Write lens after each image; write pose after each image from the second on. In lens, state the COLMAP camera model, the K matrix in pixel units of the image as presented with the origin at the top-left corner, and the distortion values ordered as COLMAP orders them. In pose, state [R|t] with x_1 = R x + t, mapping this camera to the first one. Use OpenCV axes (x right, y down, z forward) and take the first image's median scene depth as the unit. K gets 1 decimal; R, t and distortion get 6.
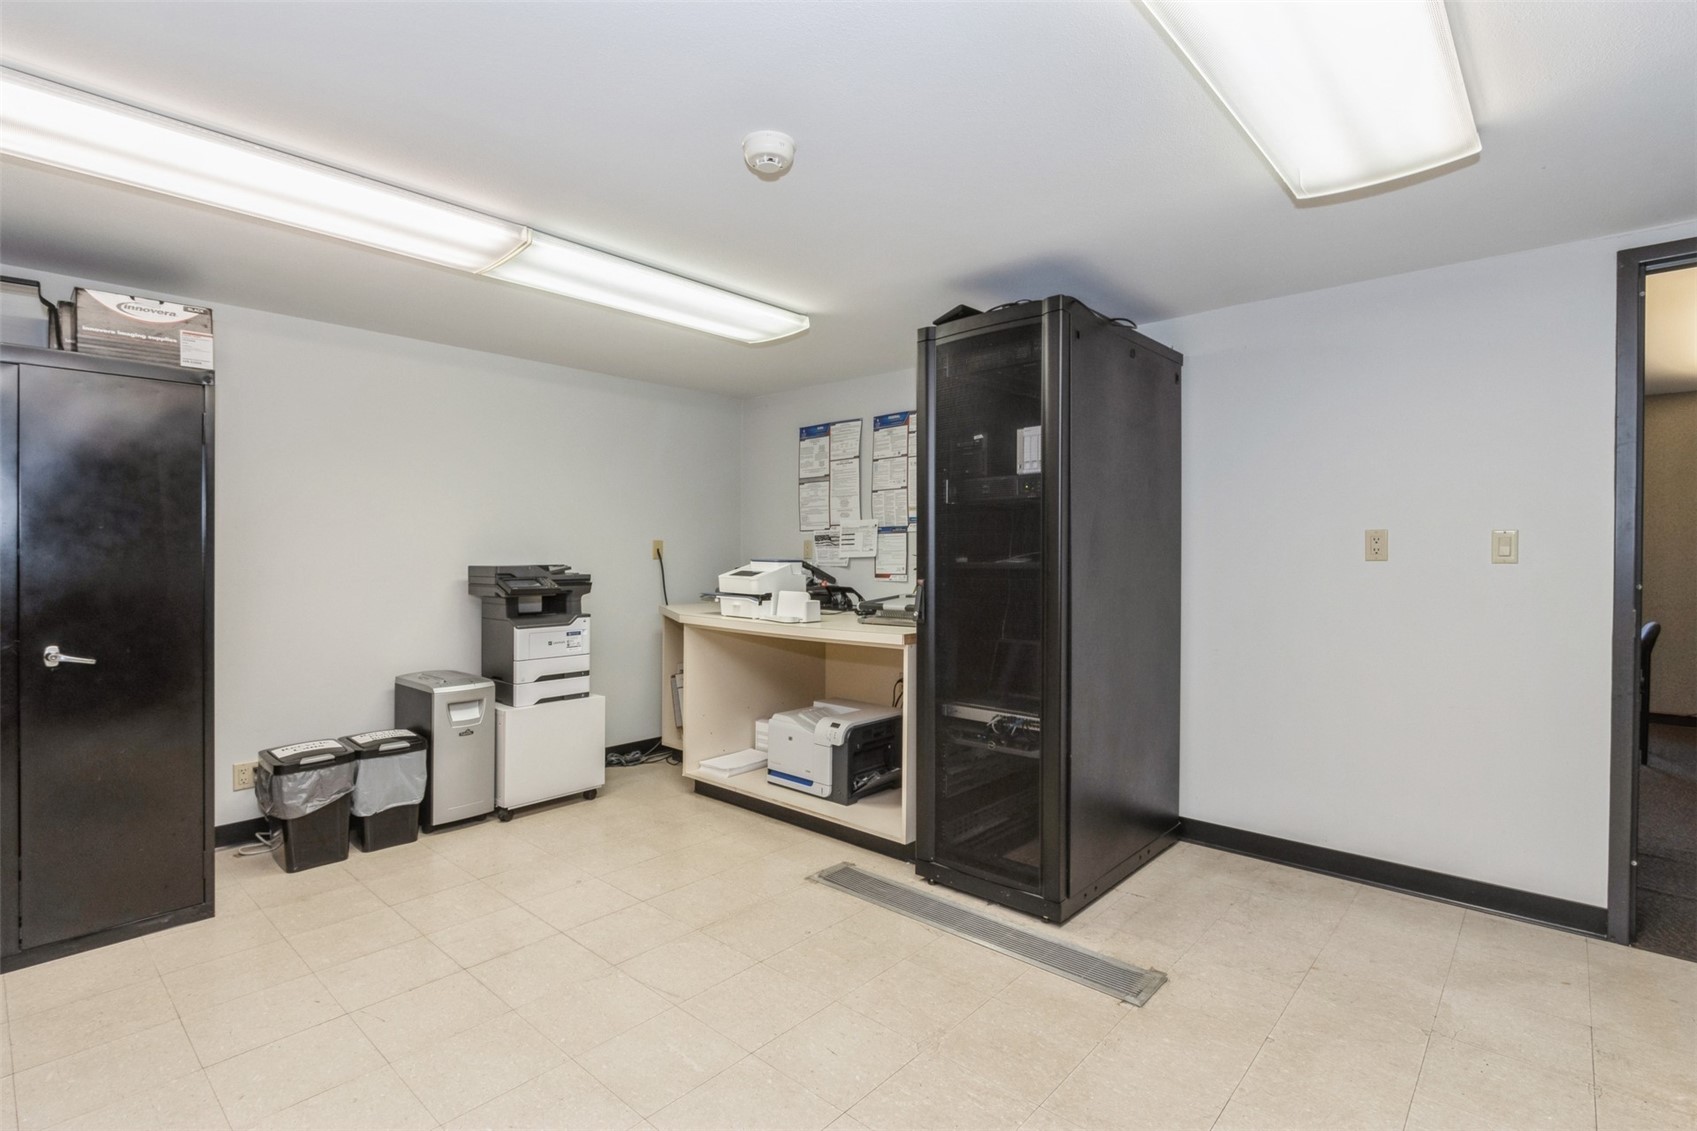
lens RADIAL K [[786.3, 0, 851.1], [0, 786.3, 565.6], [0, 0, 1]] dist [0.002396, -0.003075]
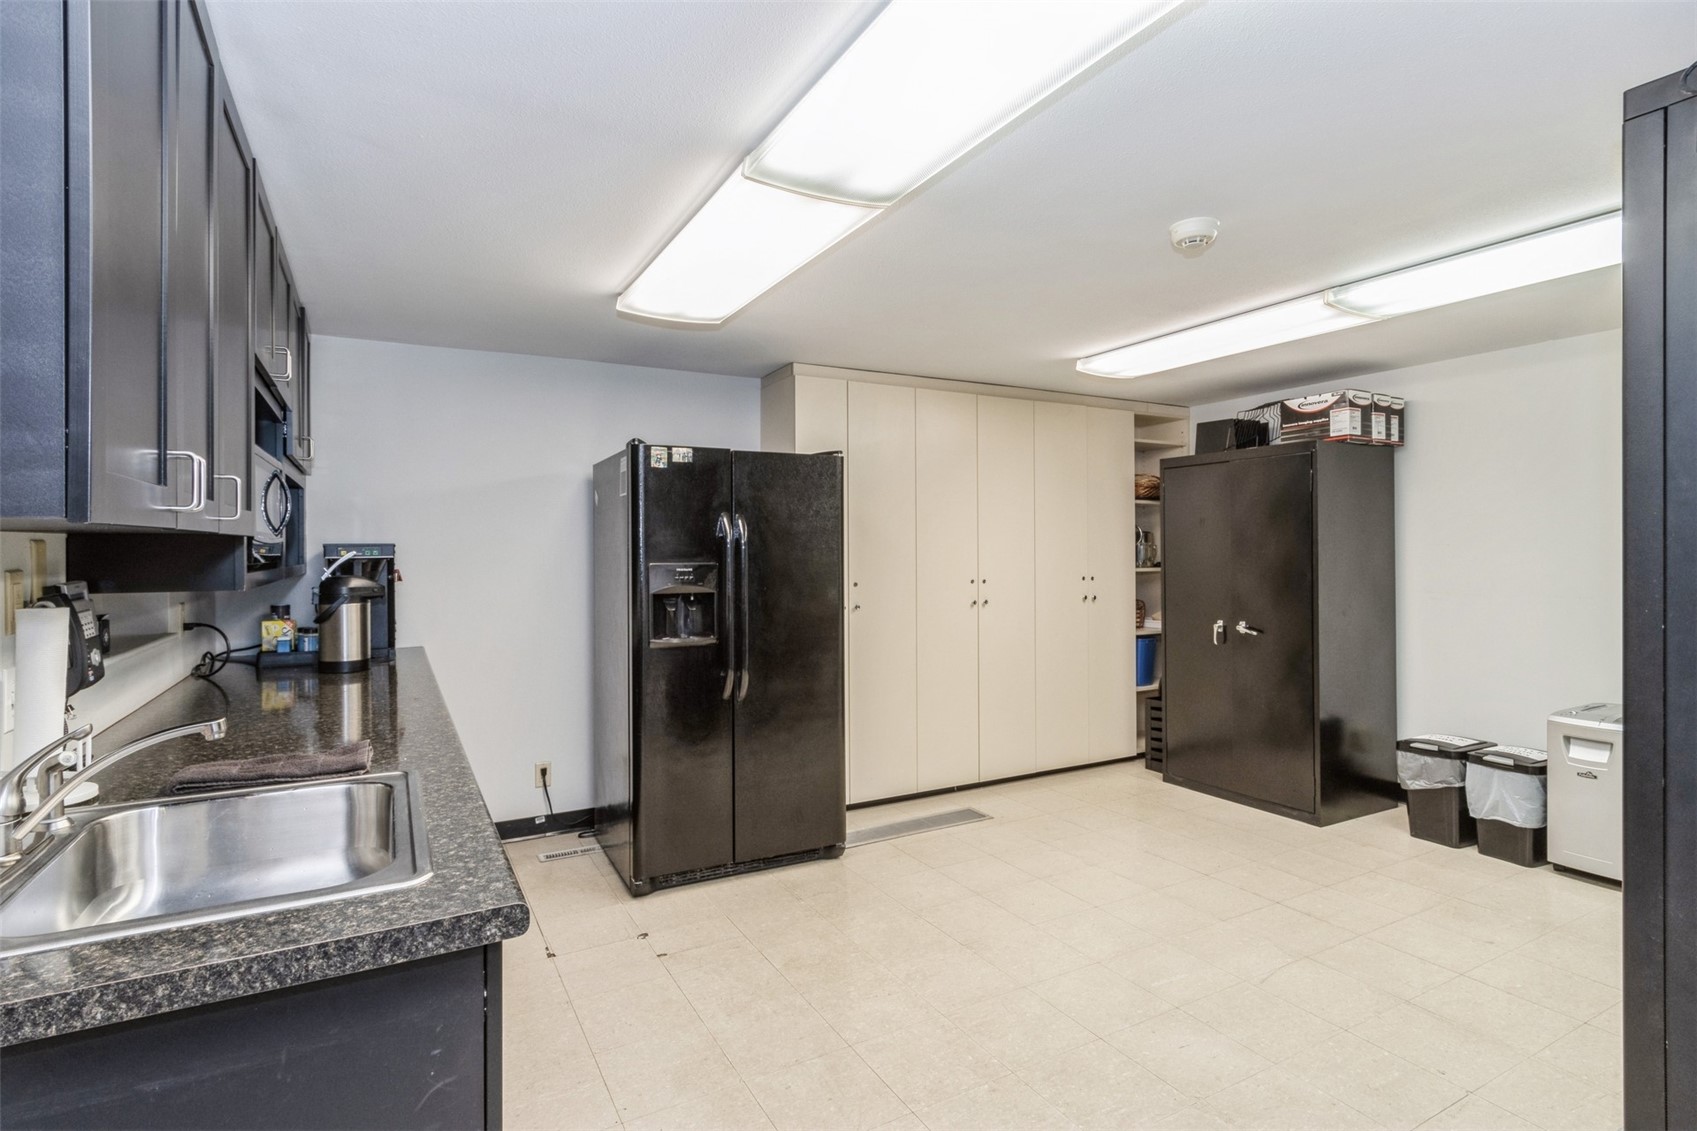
lens RADIAL K [[860.0, 0, 842.6], [0, 860.0, 553.1], [0, 0, 1]] dist [0.002981, 0.000243]
pose [[-0.328417, 0.007366, -0.944504, 0.770882], [-0.008647, 0.999904, 0.010805, -0.043715], [0.944493, 0.011716, -0.328322, 0.580758]]
